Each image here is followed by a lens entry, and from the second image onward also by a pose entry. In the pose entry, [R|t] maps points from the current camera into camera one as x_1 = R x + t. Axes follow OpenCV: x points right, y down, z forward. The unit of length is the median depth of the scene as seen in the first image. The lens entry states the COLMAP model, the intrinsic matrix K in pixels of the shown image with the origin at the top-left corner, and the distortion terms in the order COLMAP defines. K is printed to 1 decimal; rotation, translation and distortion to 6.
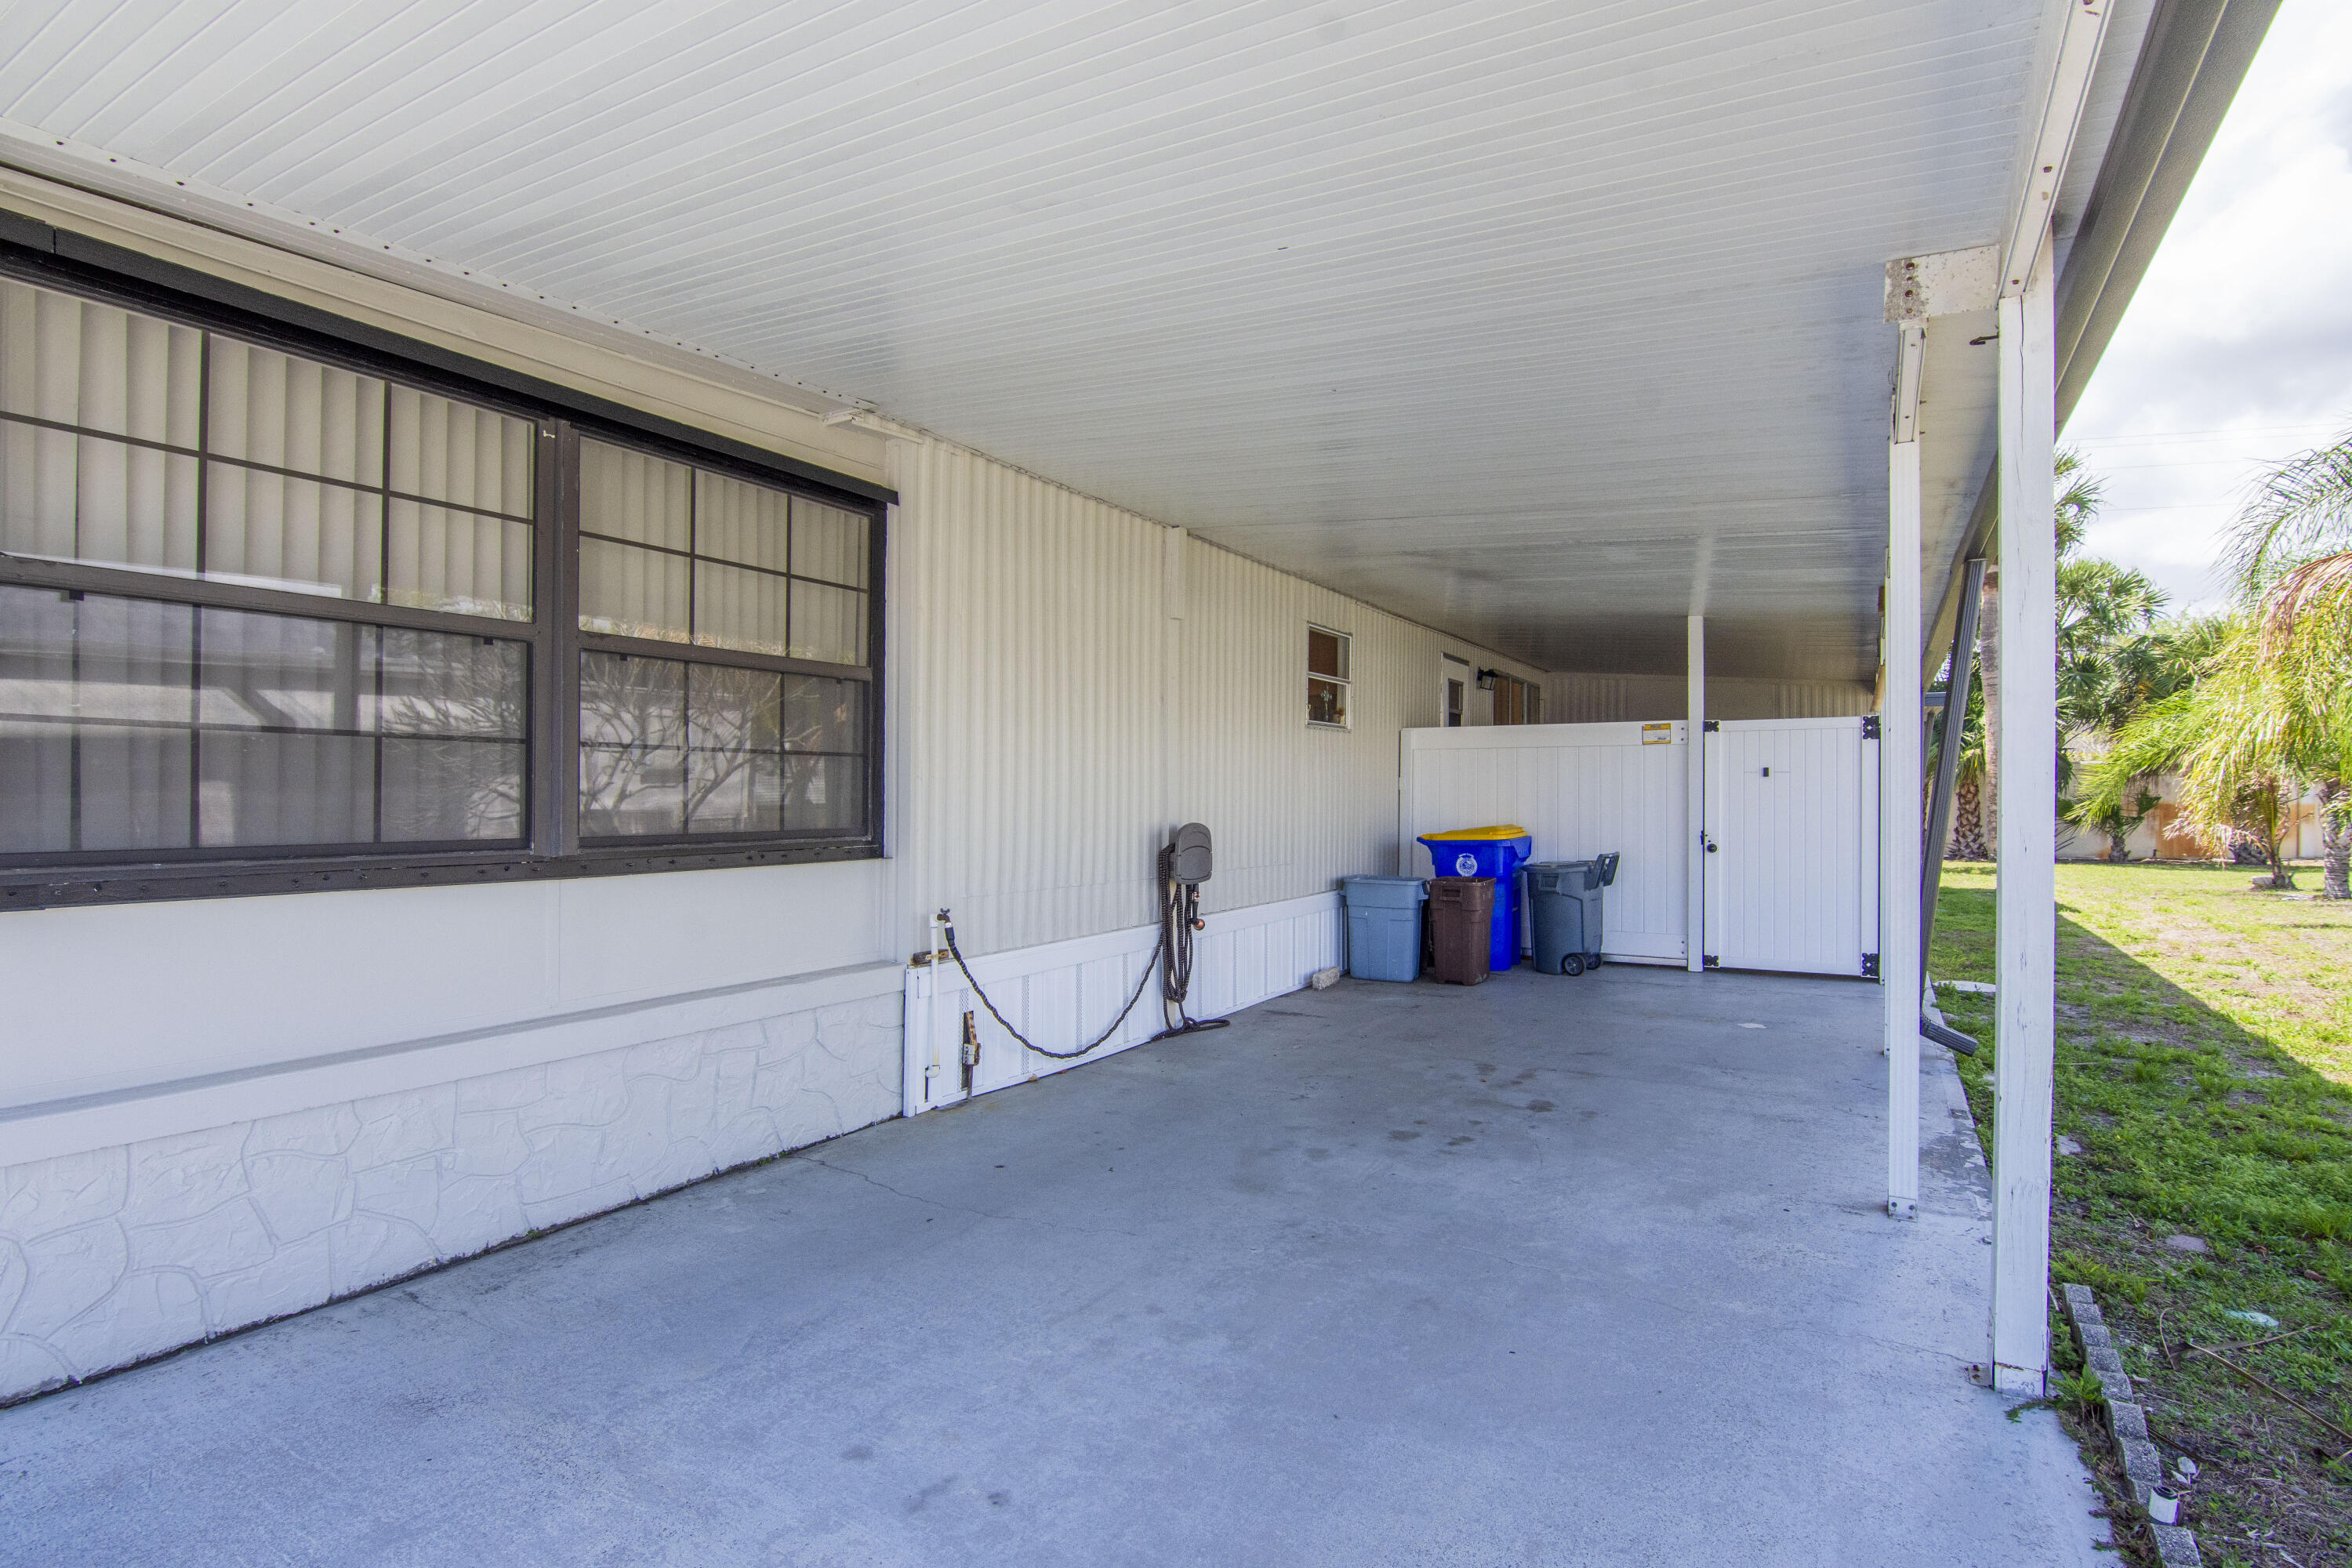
lens RADIAL K [[1128.7, 0, 1176.0], [0, 1128.7, 784.0], [0, 0, 1]] dist [-0.015862, -0.001264]
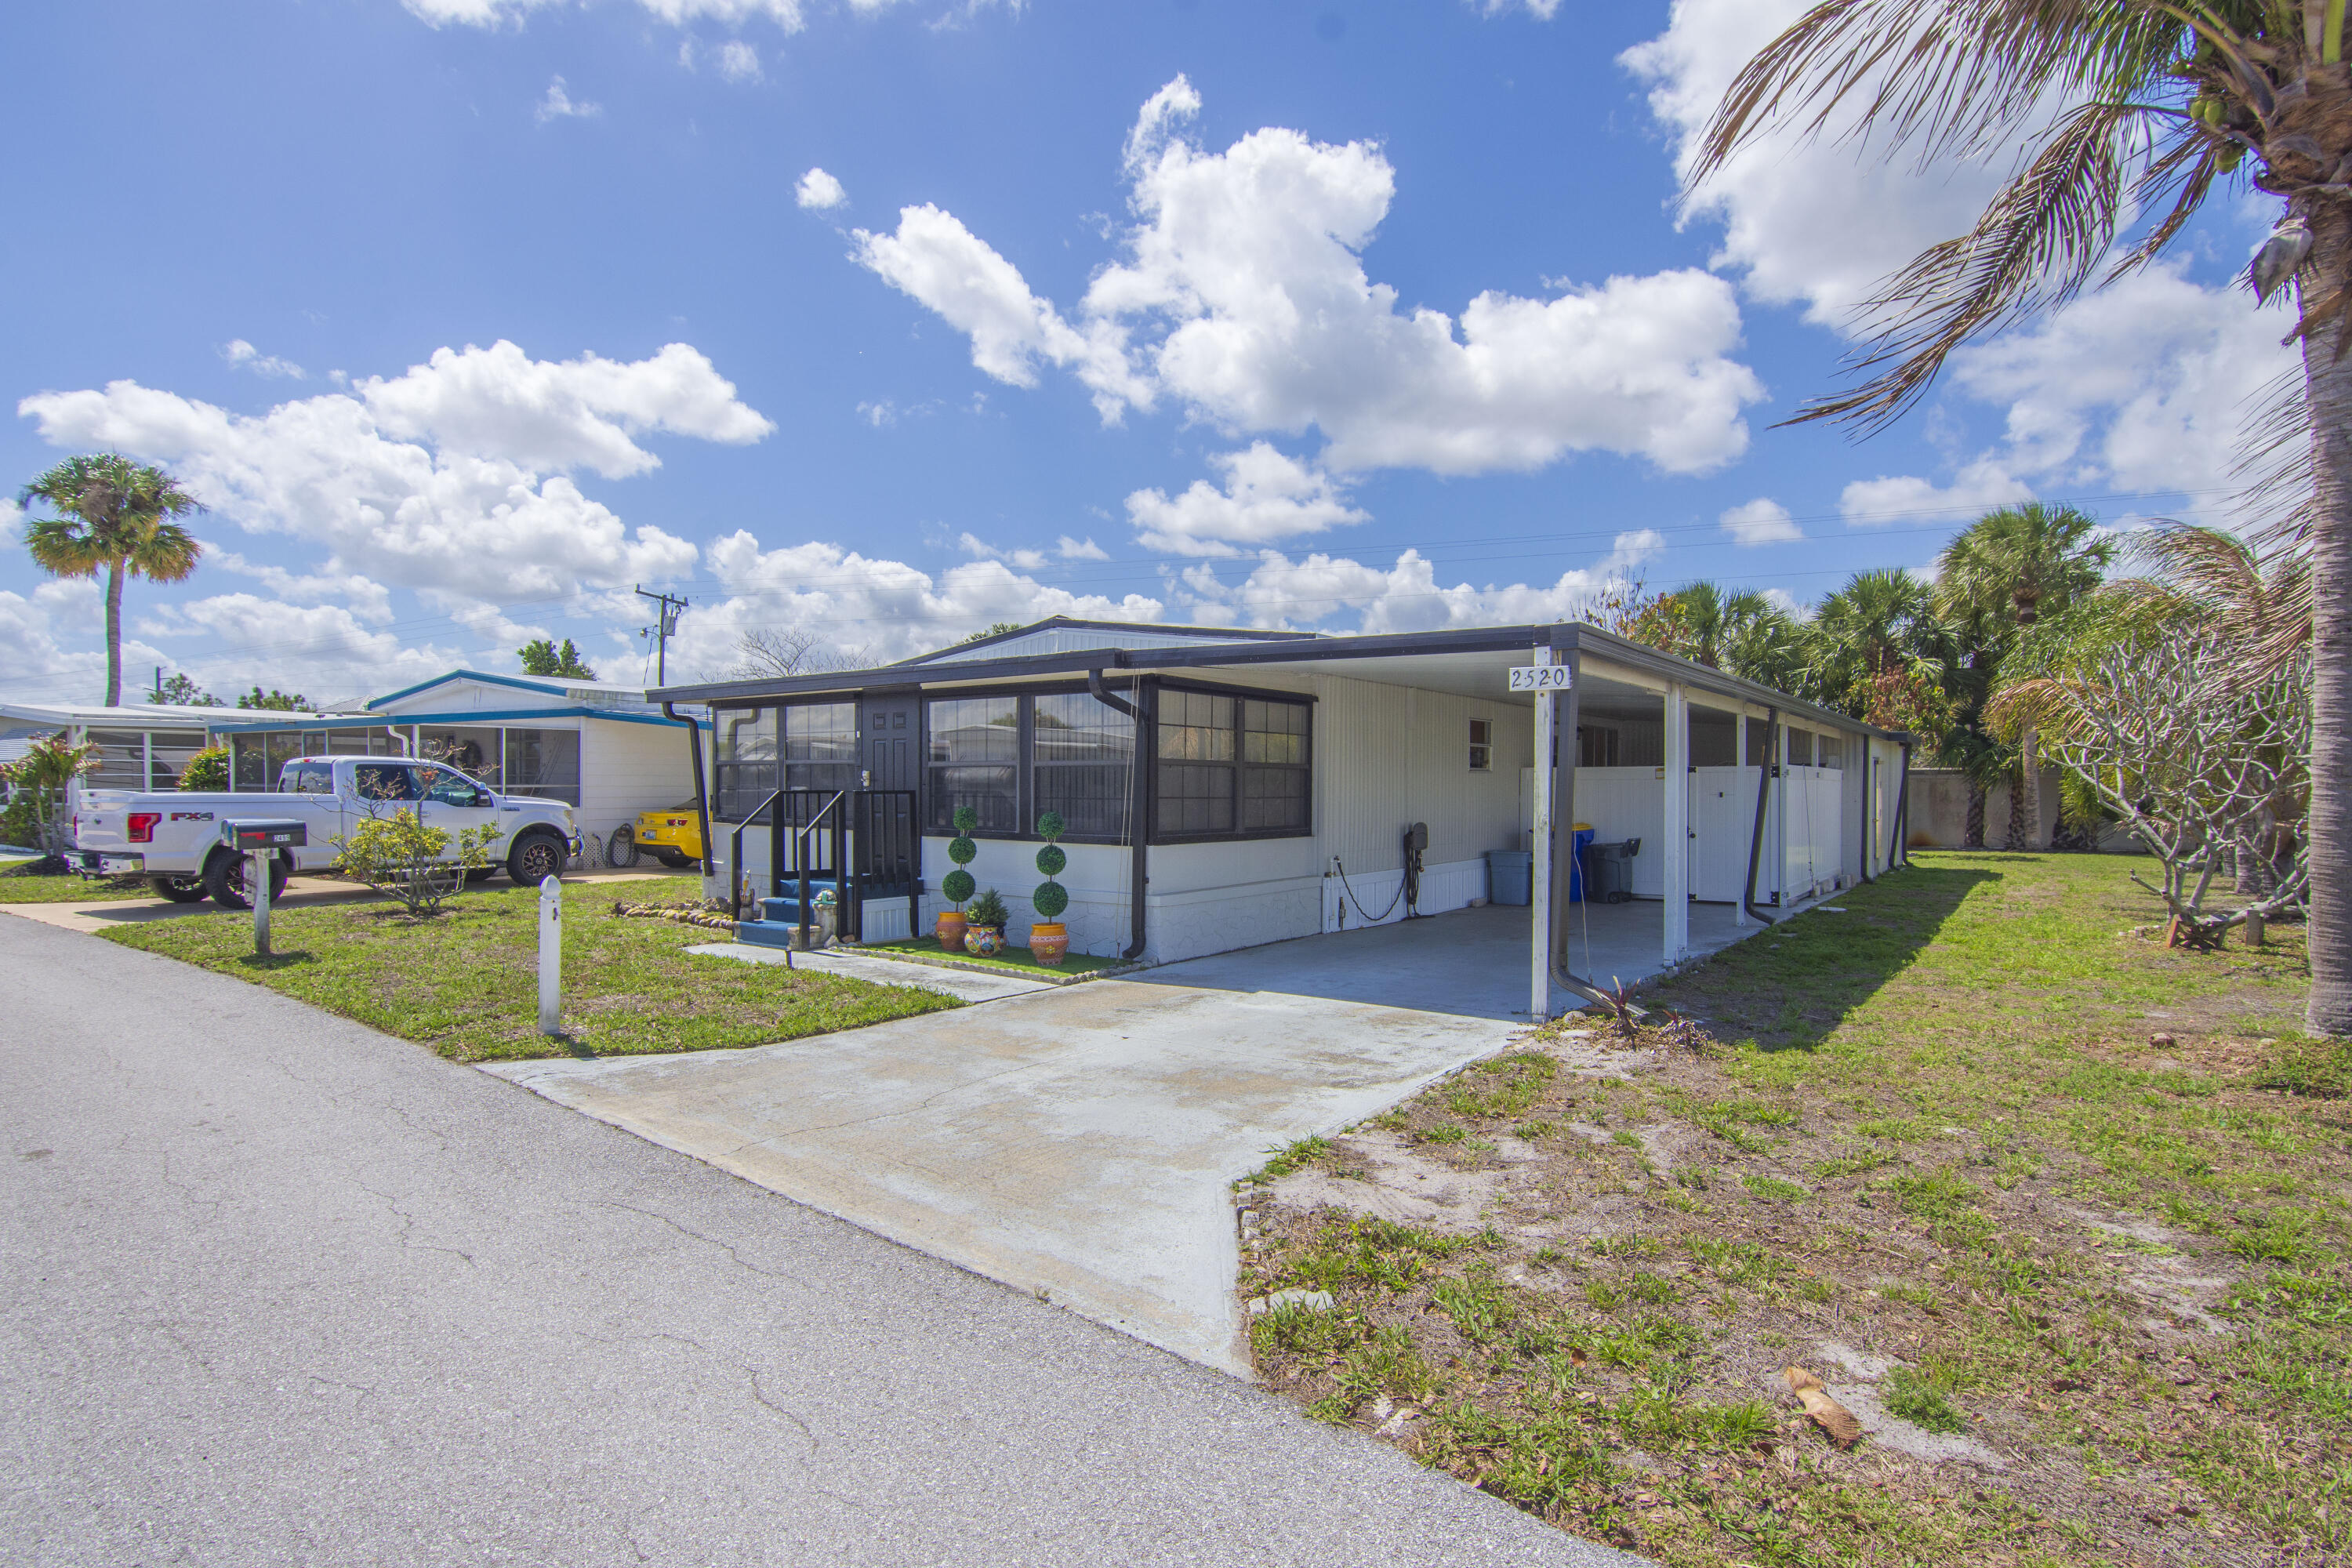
lens RADIAL K [[1135.2, 0, 1176.0], [0, 1135.2, 784.0], [0, 0, 1]] dist [-0.003766, -0.000164]
pose [[0.994057, -0.002137, -0.108840, -0.173832], [0.002666, 0.999985, 0.004720, -0.041144], [0.108828, -0.004983, 0.994048, -0.999659]]
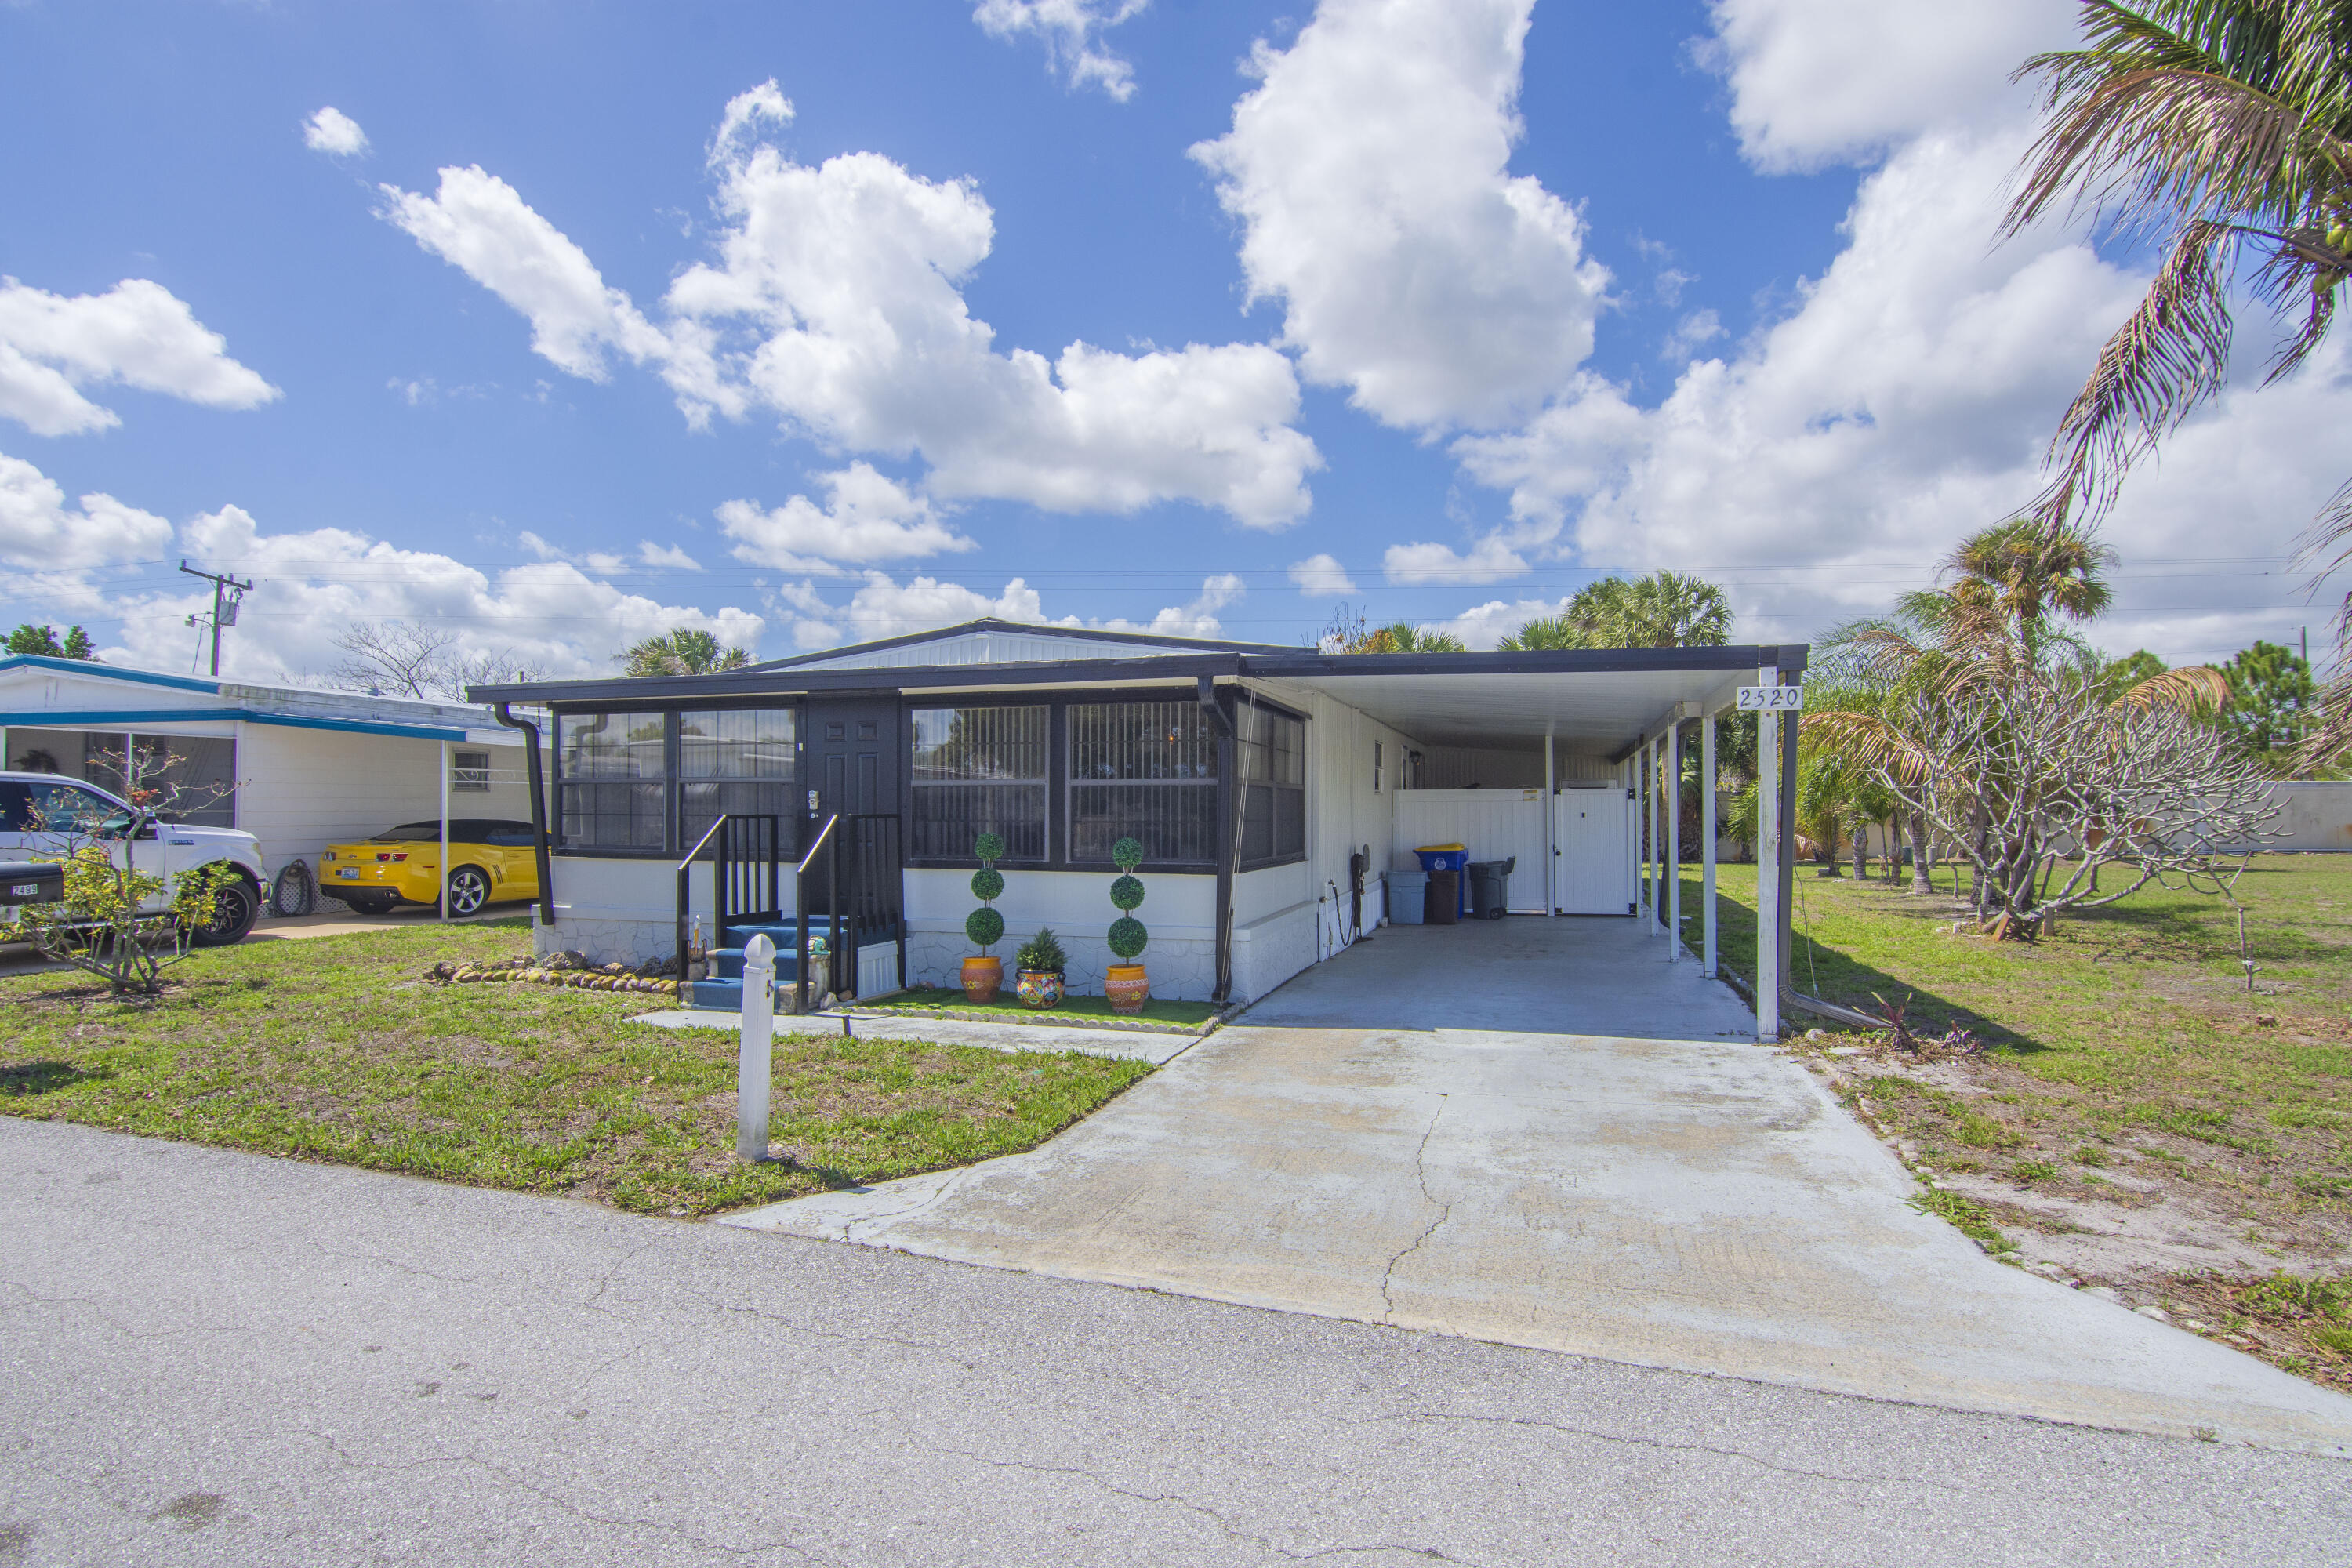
lens RADIAL K [[1128.7, 0, 1176.0], [0, 1128.7, 784.0], [0, 0, 1]] dist [-0.015862, -0.001264]
pose [[0.974871, -0.000030, 0.222771, -0.661014], [0.003524, 0.999877, -0.015286, -0.039864], [-0.222743, 0.015687, 0.974751, -0.835929]]
